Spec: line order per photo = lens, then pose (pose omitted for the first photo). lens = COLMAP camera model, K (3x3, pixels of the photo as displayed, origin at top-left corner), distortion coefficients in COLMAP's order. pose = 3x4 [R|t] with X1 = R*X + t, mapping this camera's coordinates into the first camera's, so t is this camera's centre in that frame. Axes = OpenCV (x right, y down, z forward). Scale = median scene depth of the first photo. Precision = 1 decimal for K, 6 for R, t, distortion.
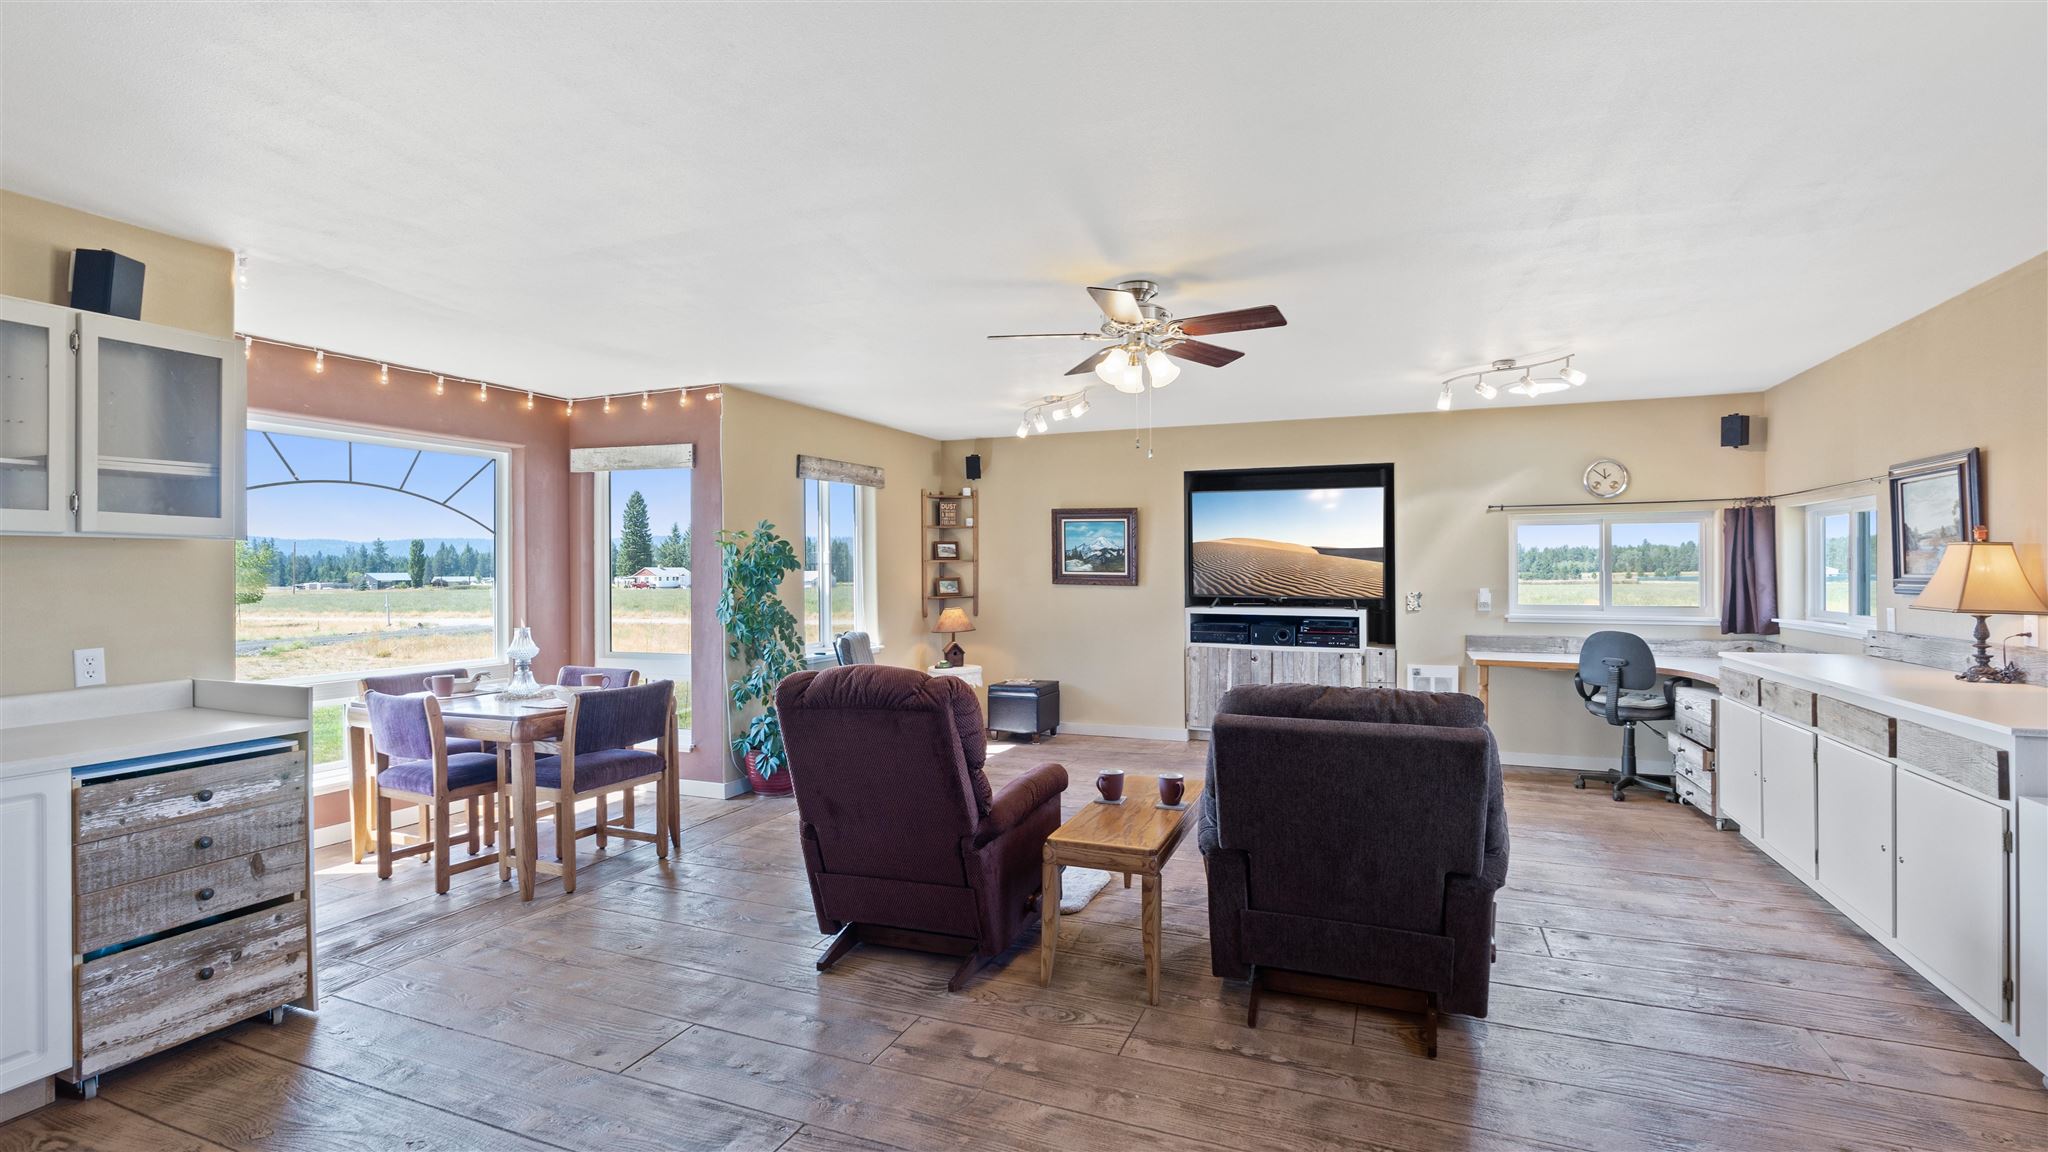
lens RADIAL K [[932.9, 0, 1025.3], [0, 932.9, 571.3], [0, 0, 1]] dist [-0.001891, -0.000226]
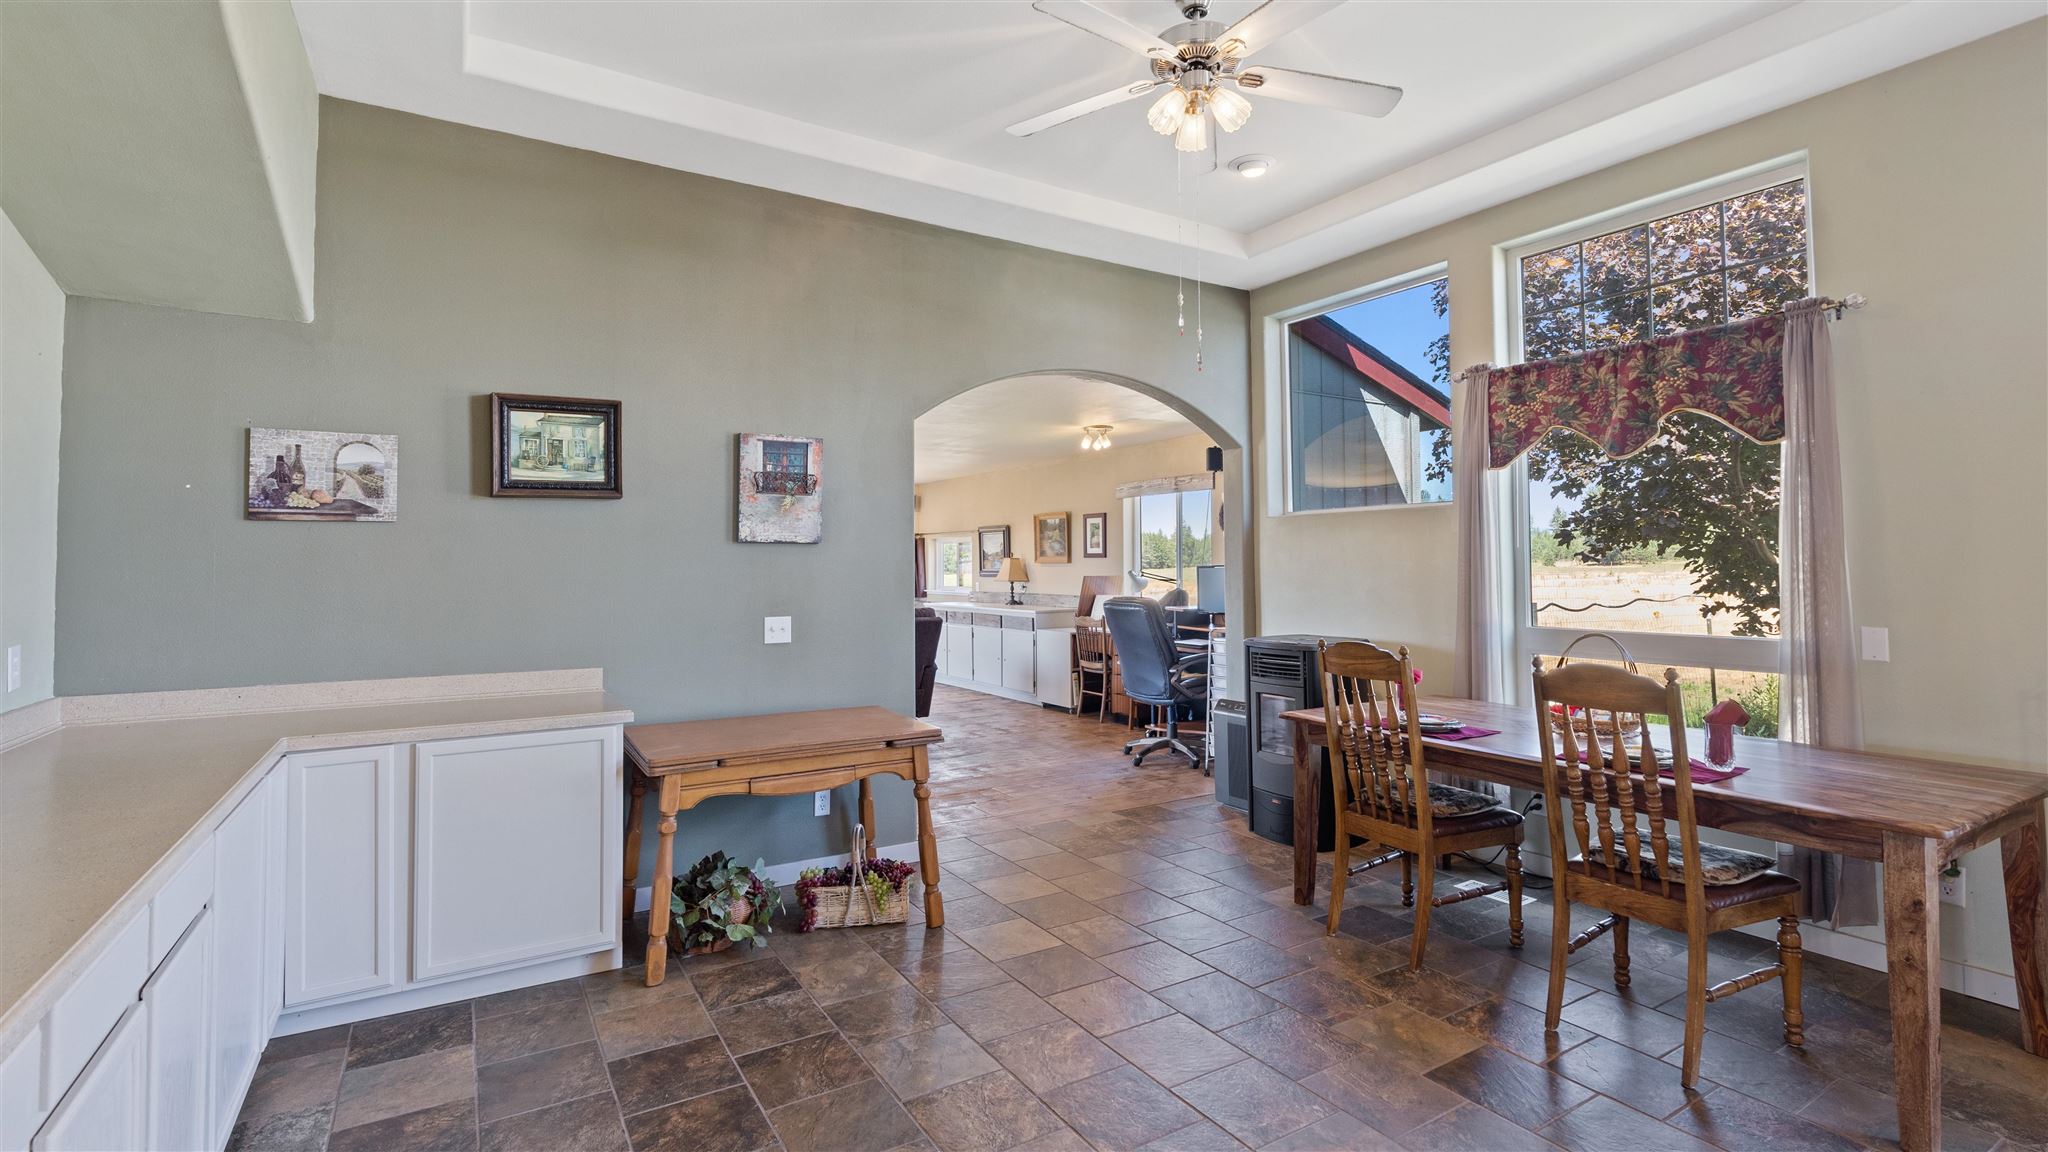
lens RADIAL K [[932.9, 0, 1025.7], [0, 932.9, 573.3], [0, 0, 1]] dist [-0.001891, -0.000226]
pose [[0.594947, 0.001844, 0.803763, -1.195891], [-0.003411, 0.999994, 0.000231, 0.014736], [-0.803758, -0.002879, 0.594950, -0.717040]]
